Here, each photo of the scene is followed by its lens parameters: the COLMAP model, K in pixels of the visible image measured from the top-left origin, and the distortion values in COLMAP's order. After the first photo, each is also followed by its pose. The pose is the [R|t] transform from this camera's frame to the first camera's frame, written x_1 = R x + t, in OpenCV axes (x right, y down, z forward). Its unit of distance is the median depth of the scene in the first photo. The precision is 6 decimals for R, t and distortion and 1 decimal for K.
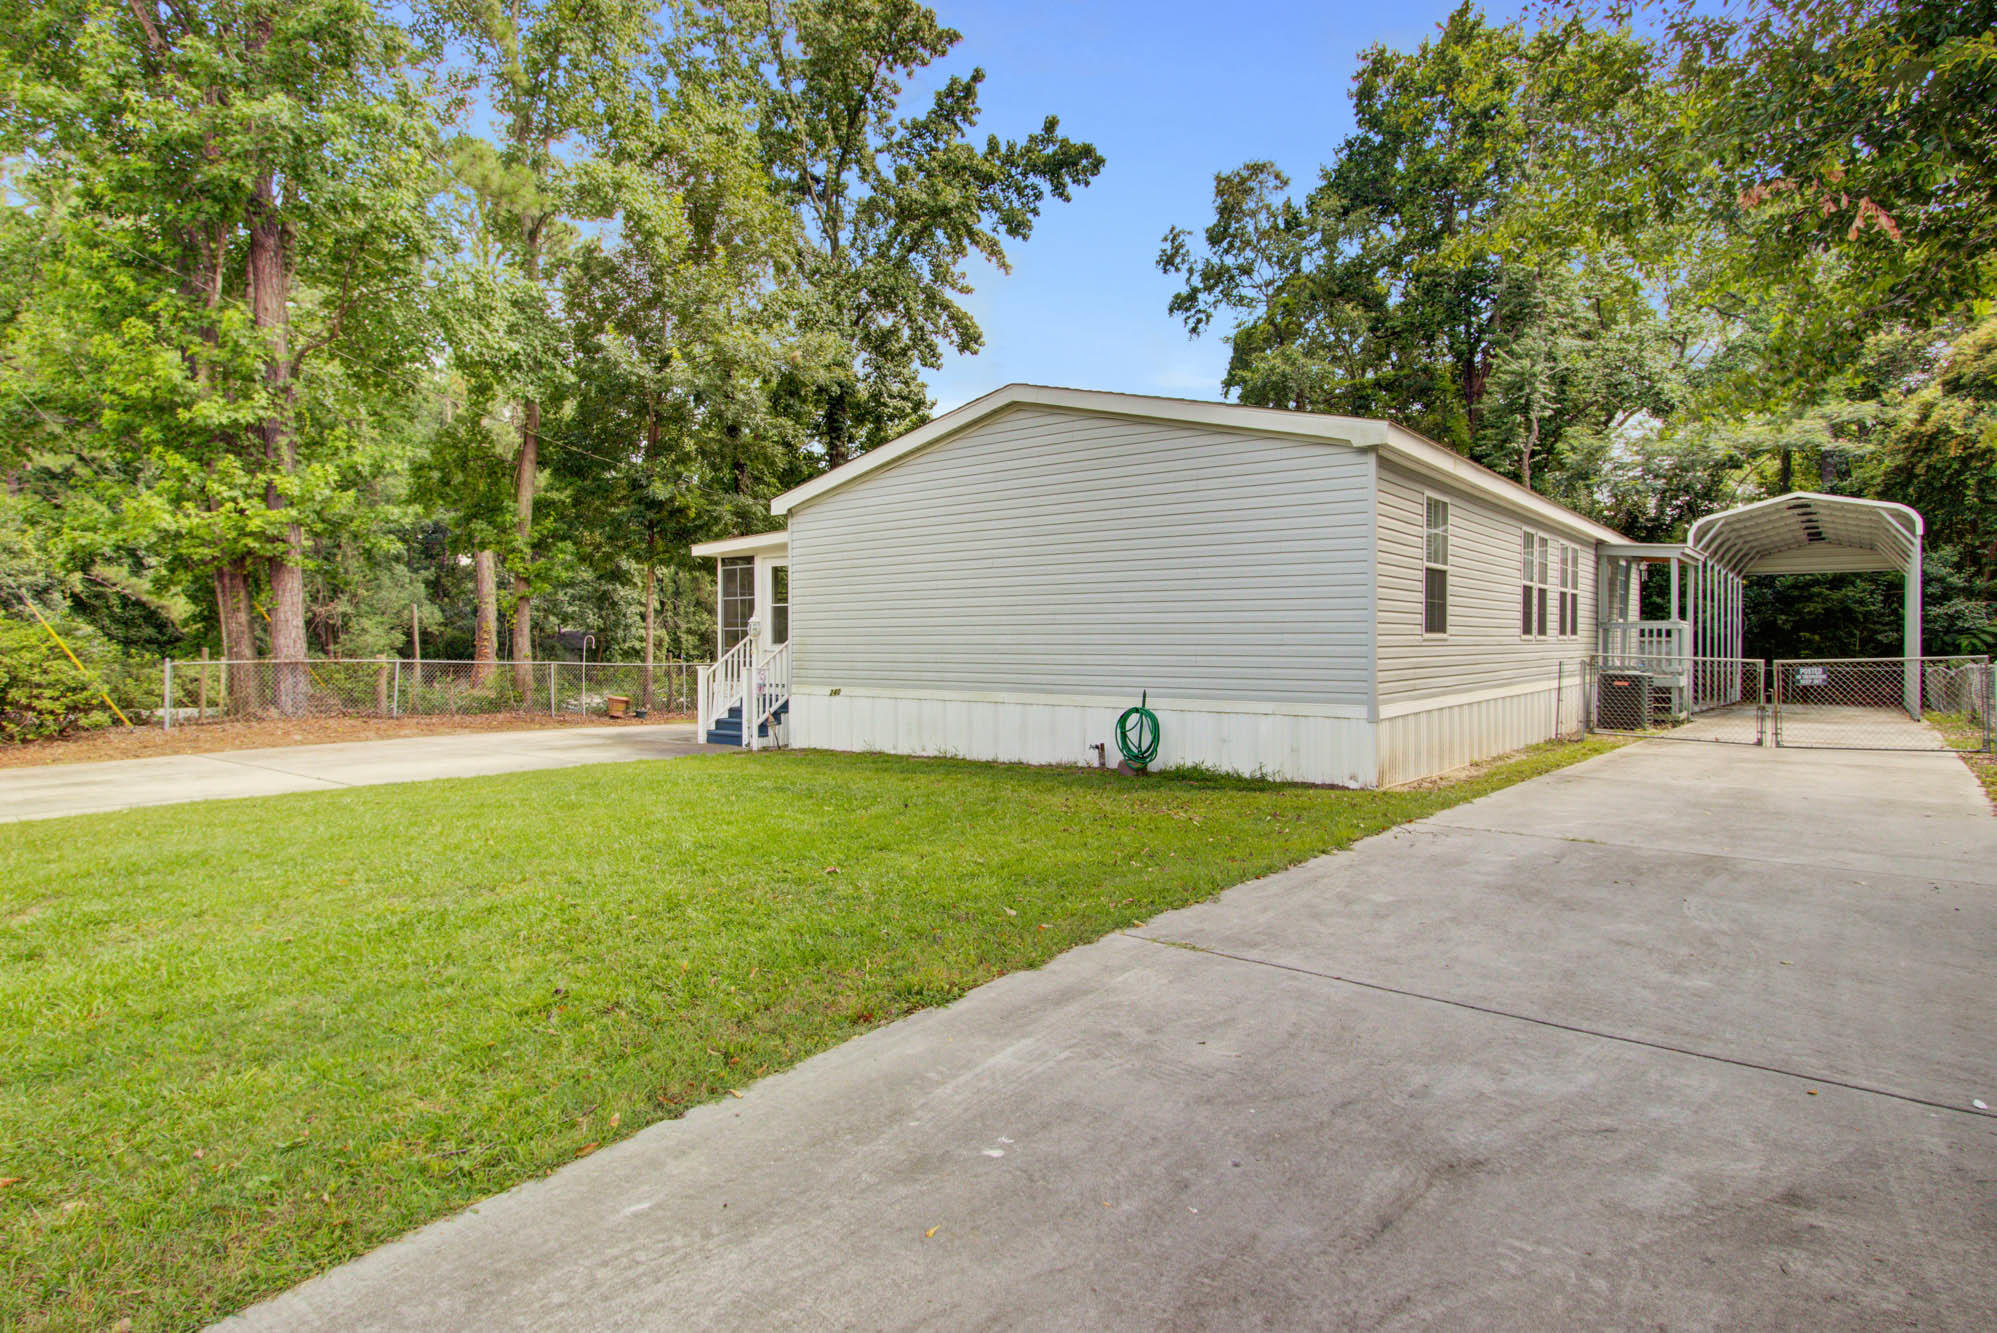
lens RADIAL K [[1076.0, 0, 996.9], [0, 1076.0, 627.0], [0, 0, 1]] dist [-0.025275, 0.000157]
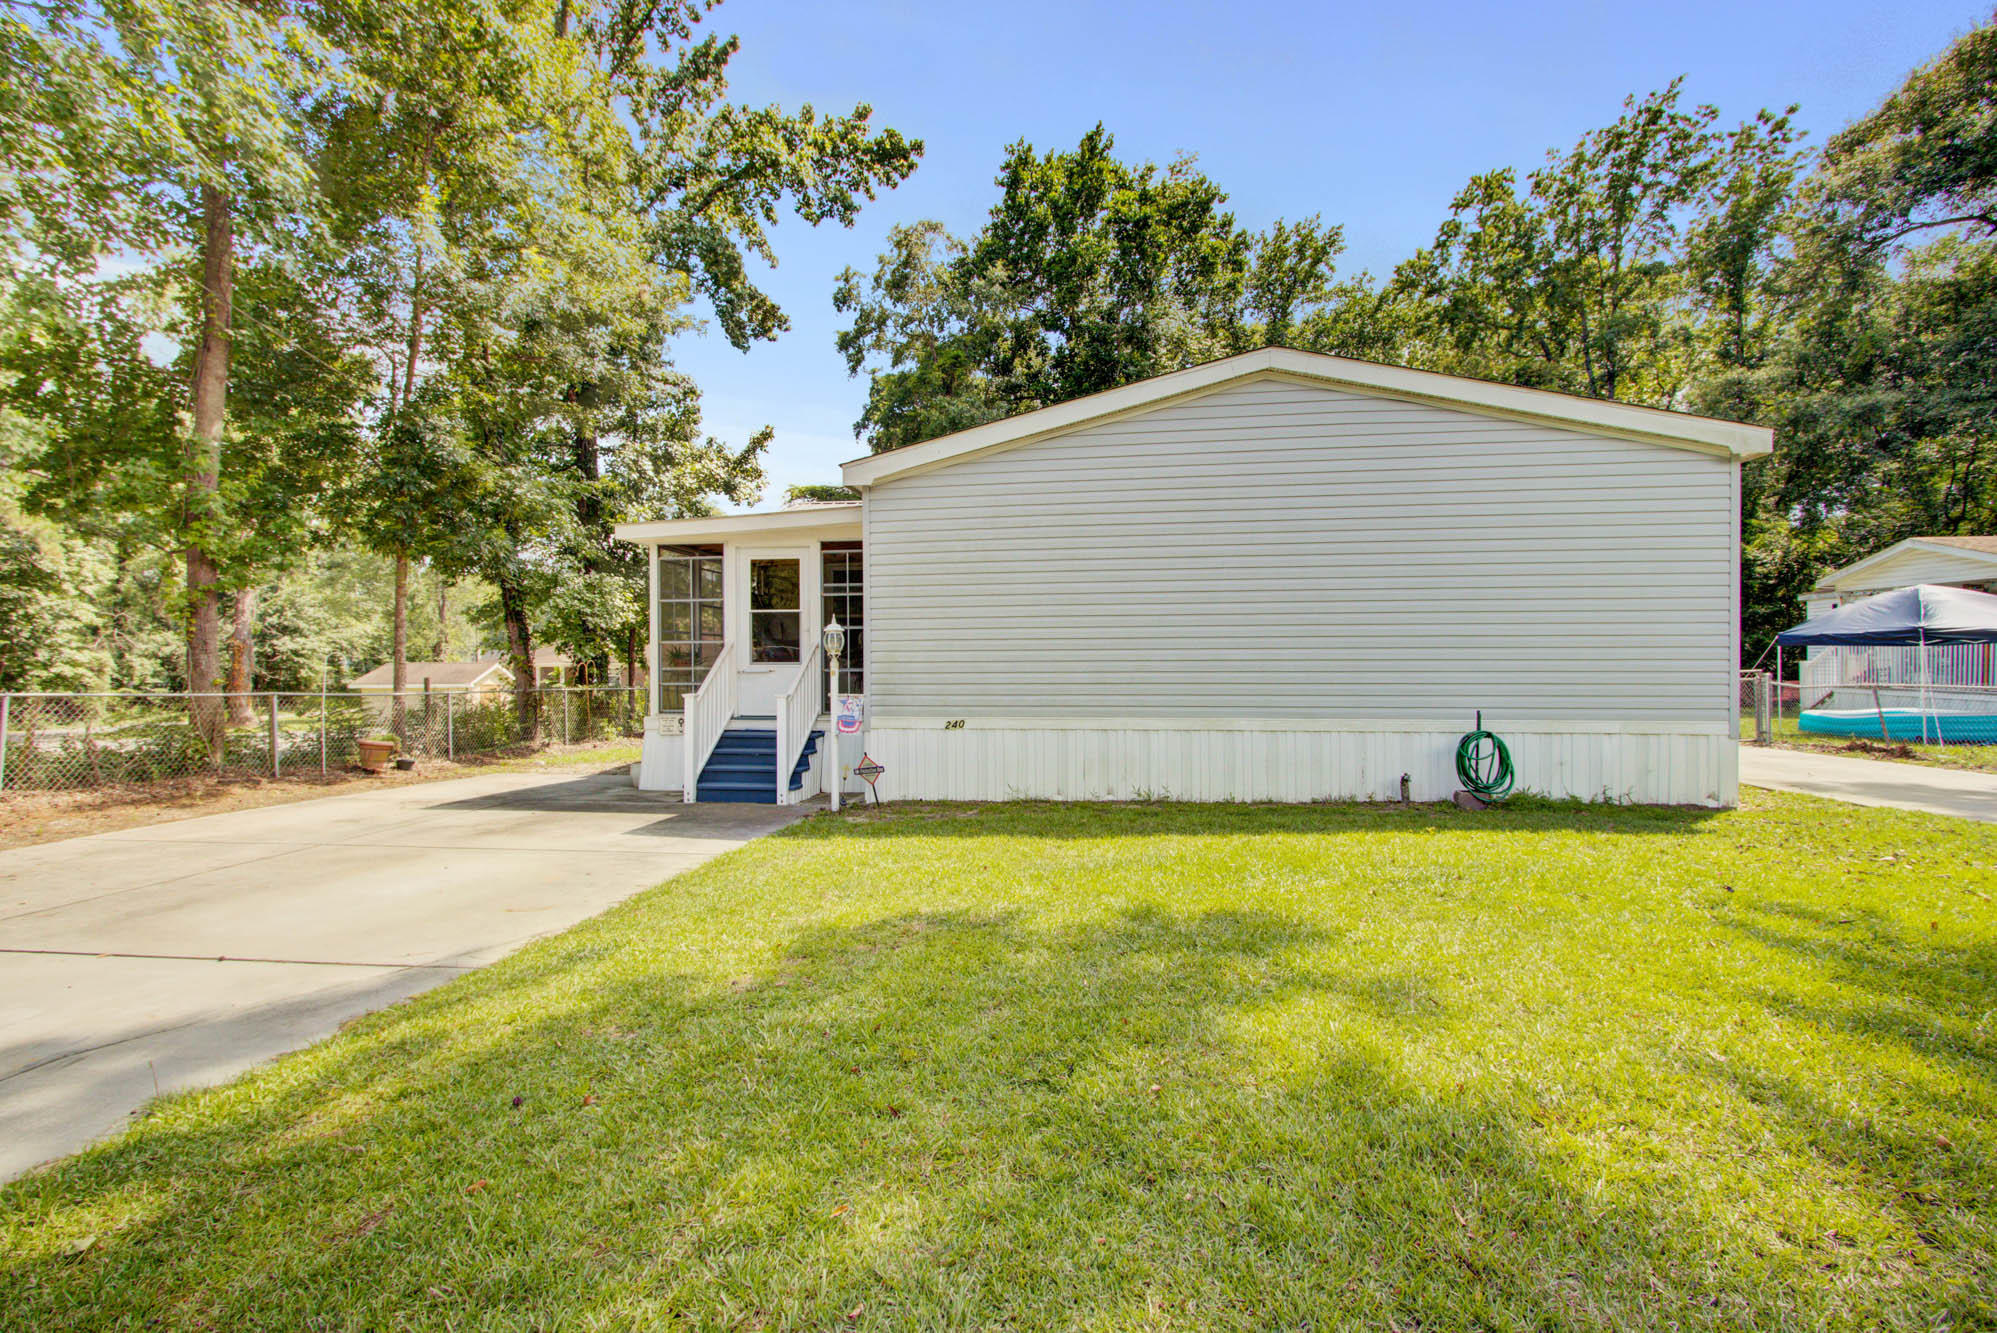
lens RADIAL K [[933.2, 0, 990.4], [0, 933.2, 660.8], [0, 0, 1]] dist [-0.001826, -0.000380]
pose [[0.863404, 0.005150, 0.504487, -0.327511], [-0.007345, 0.999970, 0.002362, 0.009603], [-0.504460, -0.005744, 0.863416, 0.289996]]
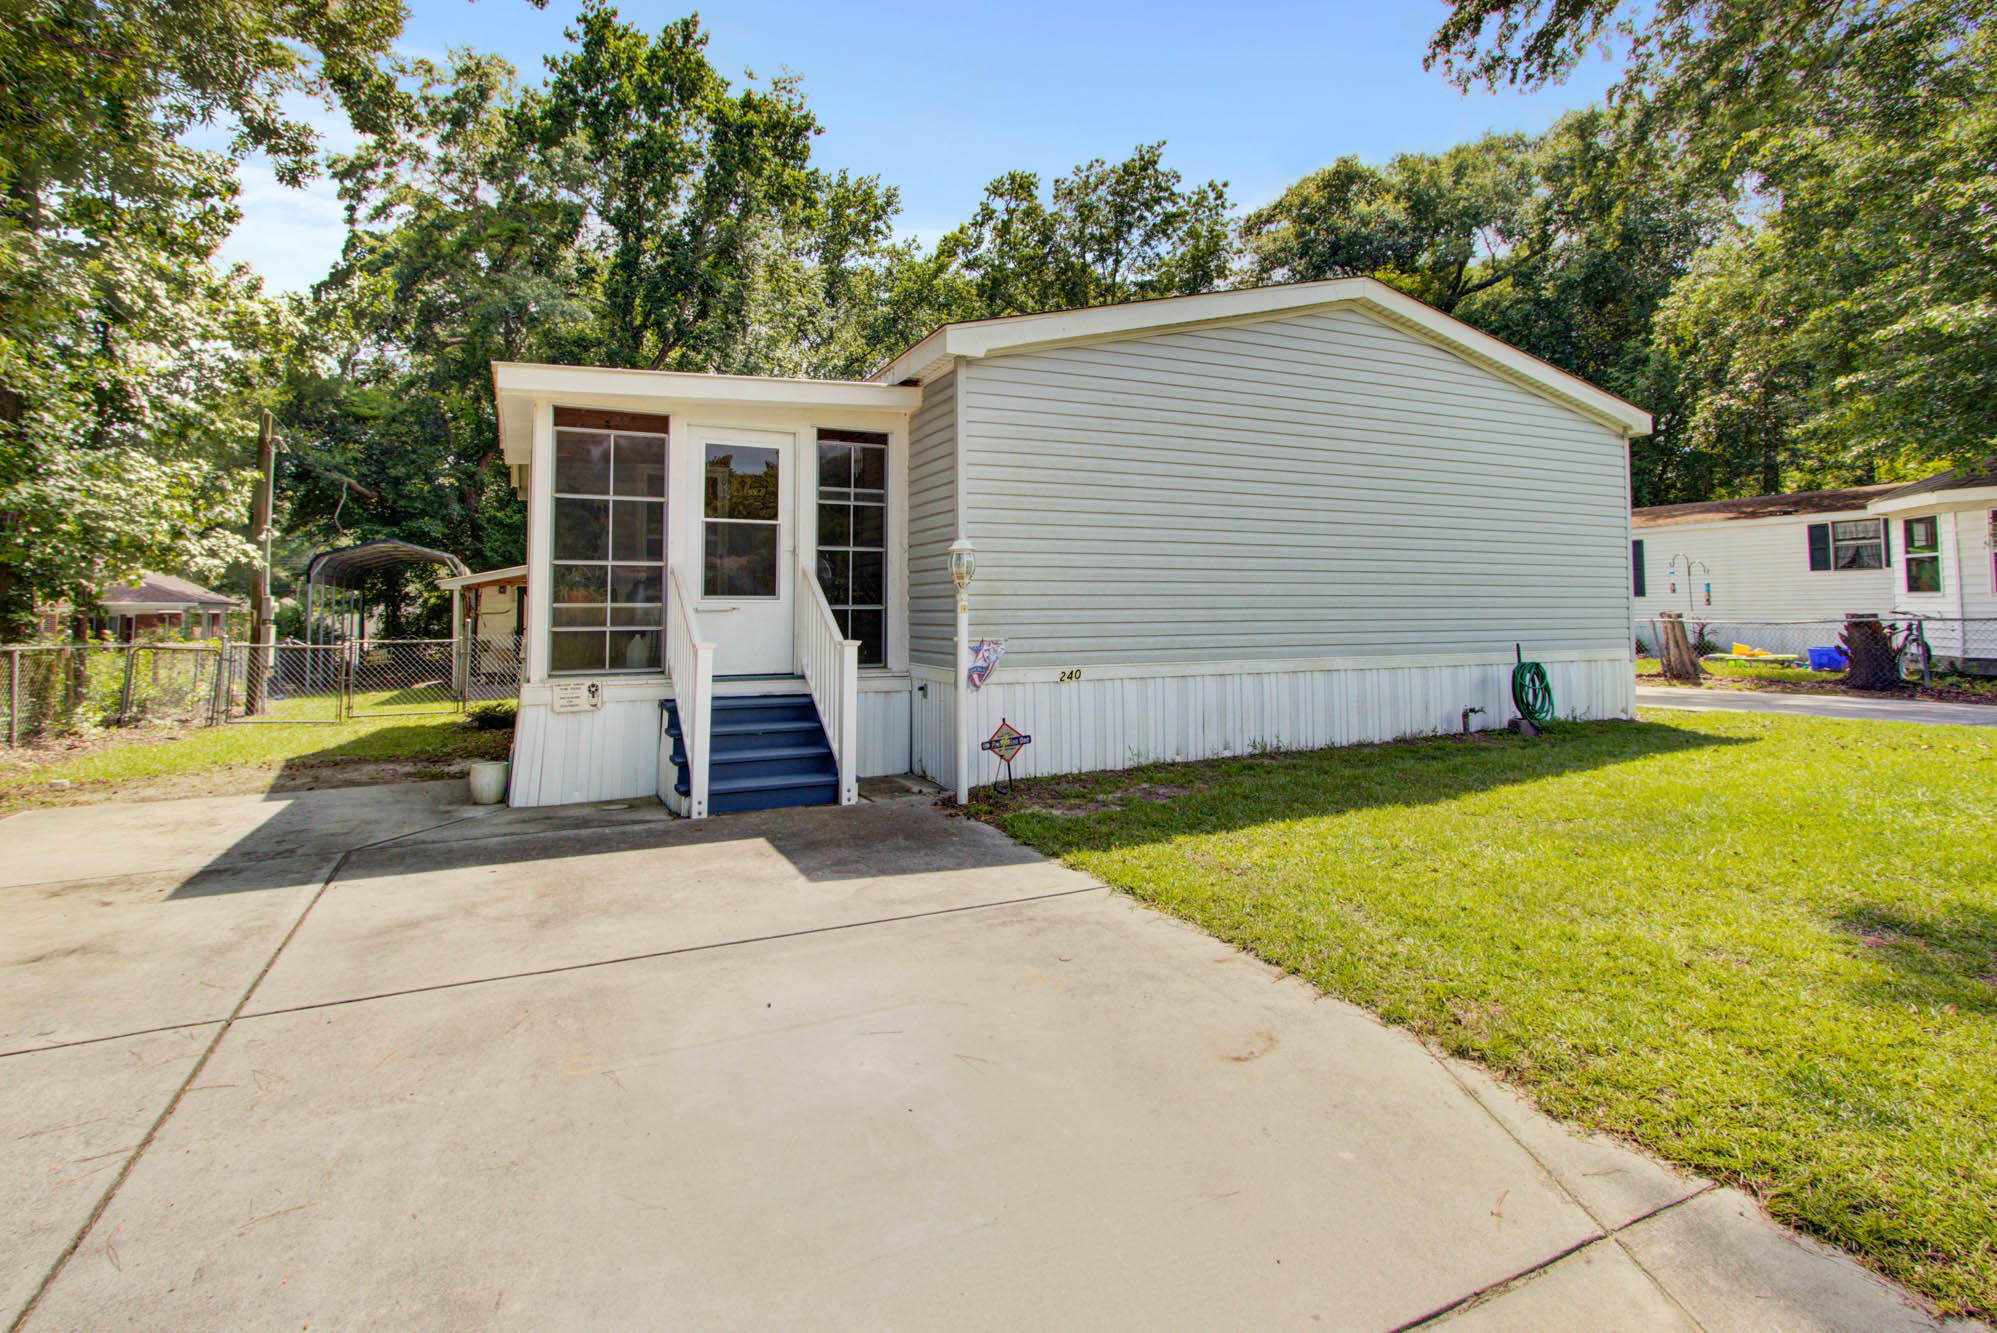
lens RADIAL K [[946.0, 0, 998.3], [0, 946.0, 554.8], [0, 0, 1]] dist [0.010688, -0.000091]
pose [[0.442045, 0.055663, 0.895264, -0.454855], [-0.008569, 0.998289, -0.057838, 0.017227], [-0.896952, 0.017896, 0.441766, 0.564310]]
